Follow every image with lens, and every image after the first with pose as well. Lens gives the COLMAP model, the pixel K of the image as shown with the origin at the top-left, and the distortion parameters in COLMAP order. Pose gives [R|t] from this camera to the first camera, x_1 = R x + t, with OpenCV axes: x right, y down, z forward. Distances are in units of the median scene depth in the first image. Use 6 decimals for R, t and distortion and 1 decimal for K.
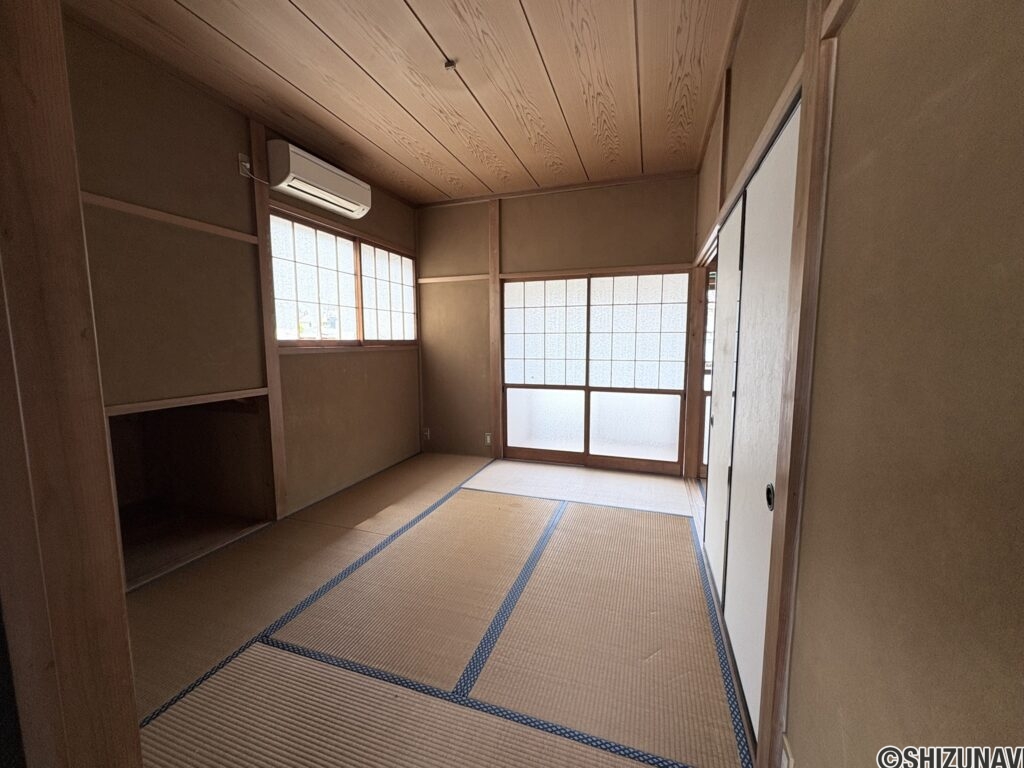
lens RADIAL K [[408.8, 0, 512.0], [0, 408.8, 384.0], [0, 0, 1]] dist [-0.001267, 0.000149]
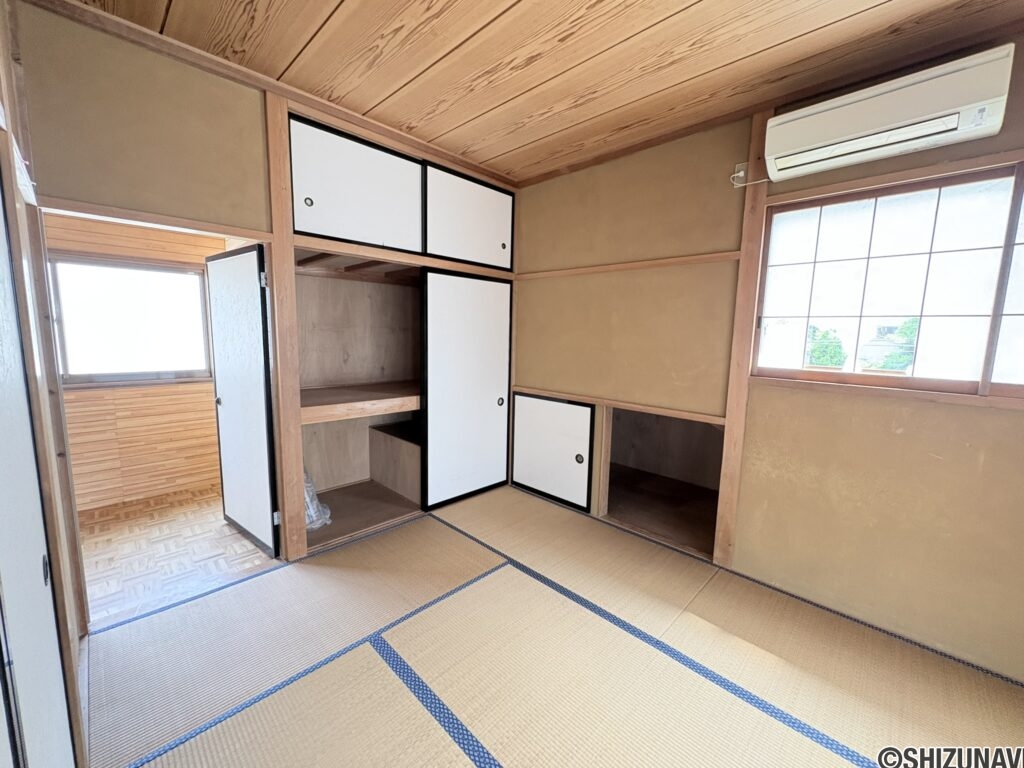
lens RADIAL K [[405.7, 0, 512.0], [0, 405.7, 384.0], [0, 0, 1]] dist [-0.000329, -0.000068]
pose [[-0.427699, 0.107989, -0.897447, 0.299741], [-0.116963, 0.977880, 0.173409, -0.124427], [0.896322, 0.179135, -0.405608, 0.698222]]
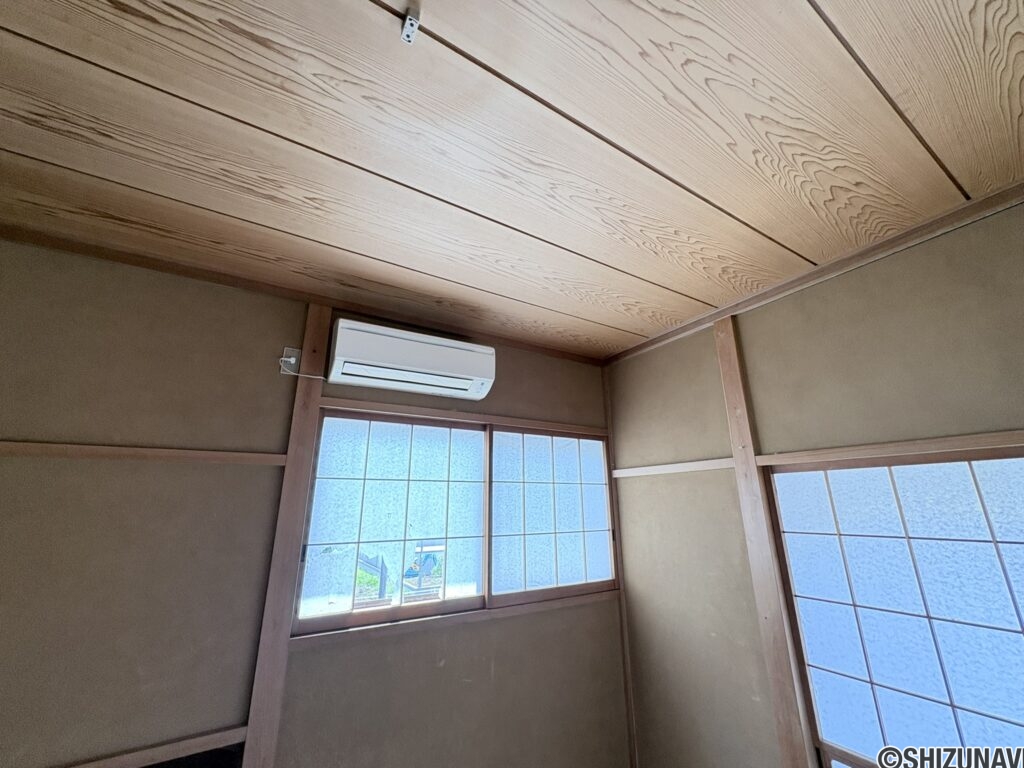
lens RADIAL K [[408.8, 0, 512.0], [0, 408.8, 384.0], [0, 0, 1]] dist [-0.001267, 0.000149]
pose [[0.766258, -0.183443, -0.615789, 0.065936], [-0.062513, 0.932548, -0.355593, -0.183878], [0.639484, 0.310971, 0.703105, 0.528317]]
